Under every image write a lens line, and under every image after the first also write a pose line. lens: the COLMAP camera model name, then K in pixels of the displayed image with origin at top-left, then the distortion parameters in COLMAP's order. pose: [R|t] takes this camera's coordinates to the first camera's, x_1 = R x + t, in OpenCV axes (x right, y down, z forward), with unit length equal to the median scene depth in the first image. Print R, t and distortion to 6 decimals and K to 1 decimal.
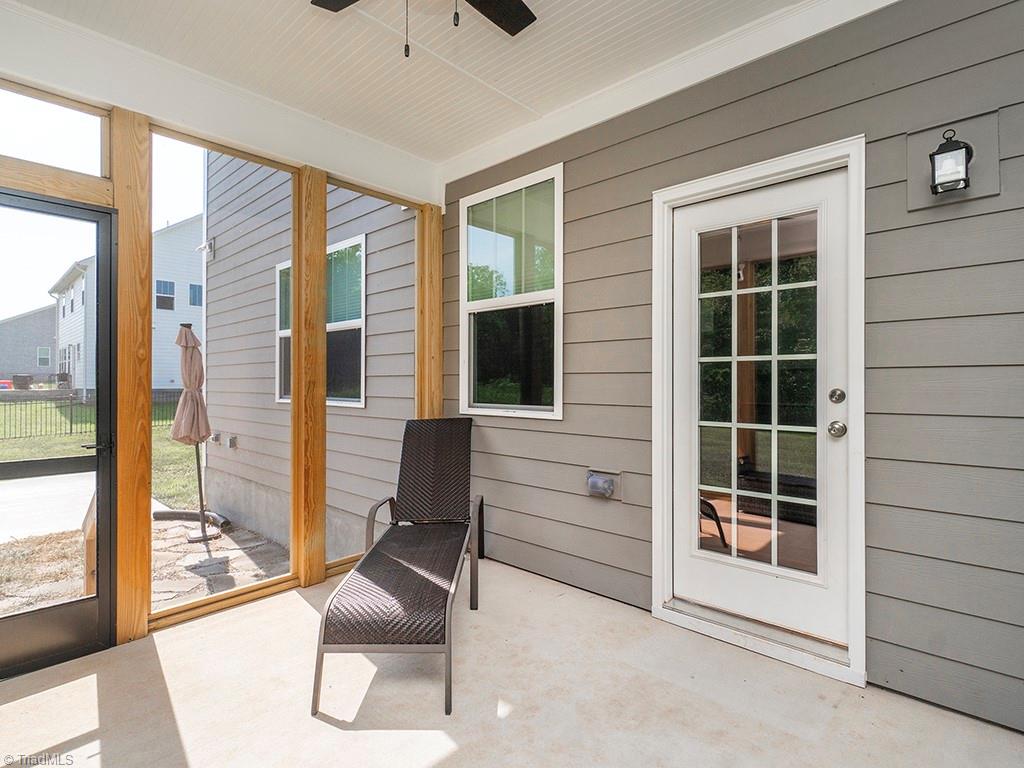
lens RADIAL K [[519.6, 0, 537.9], [0, 519.6, 379.8], [0, 0, 1]] dist [0.000100, -0.001342]
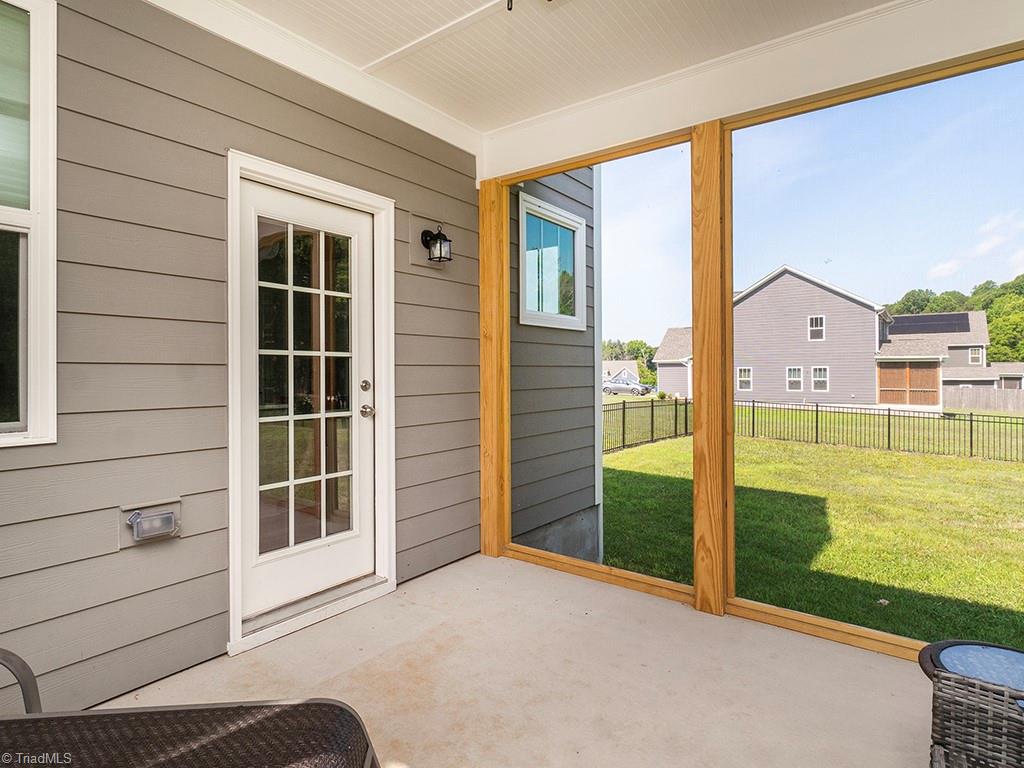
lens RADIAL K [[555.4, 0, 494.6], [0, 555.4, 364.7], [0, 0, 1]] dist [-0.008353, 0.000313]
pose [[-0.063849, 0.010167, 0.997908, -0.724535], [-0.006591, 0.999922, -0.010609, -0.007847], [-0.997938, -0.007254, -0.063777, 0.660983]]
